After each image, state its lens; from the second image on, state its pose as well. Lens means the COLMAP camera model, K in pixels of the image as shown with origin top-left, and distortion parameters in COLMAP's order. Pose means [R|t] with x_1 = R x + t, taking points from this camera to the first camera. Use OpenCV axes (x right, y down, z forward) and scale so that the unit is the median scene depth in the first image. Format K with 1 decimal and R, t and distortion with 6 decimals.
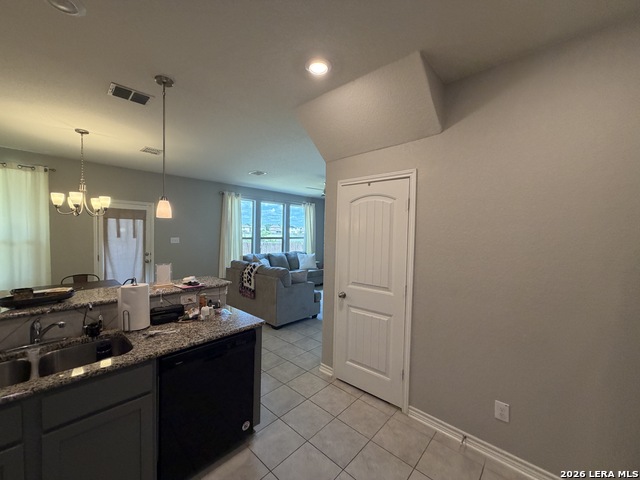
lens RADIAL K [[255.4, 0, 320.0], [0, 255.4, 240.0], [0, 0, 1]] dist [-0.001341, -0.000084]
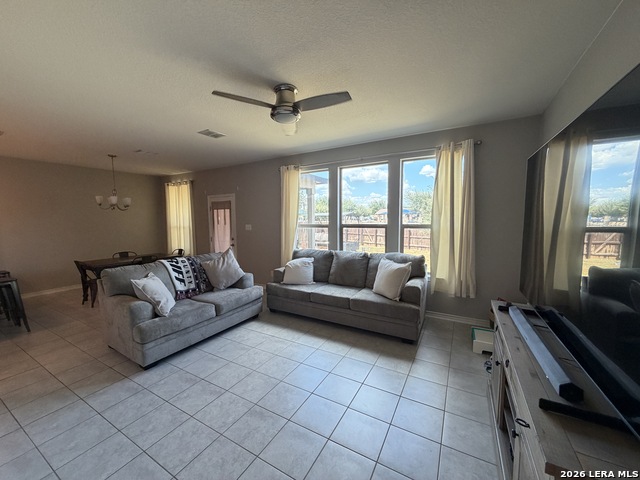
lens RADIAL K [[255.4, 0, 320.0], [0, 255.4, 240.0], [0, 0, 1]] dist [-0.001341, -0.000084]
pose [[0.221664, 0.068009, -0.972749, 0.388143], [-0.011391, 0.997677, 0.067157, -0.016490], [0.975057, -0.003806, 0.221924, 0.833386]]
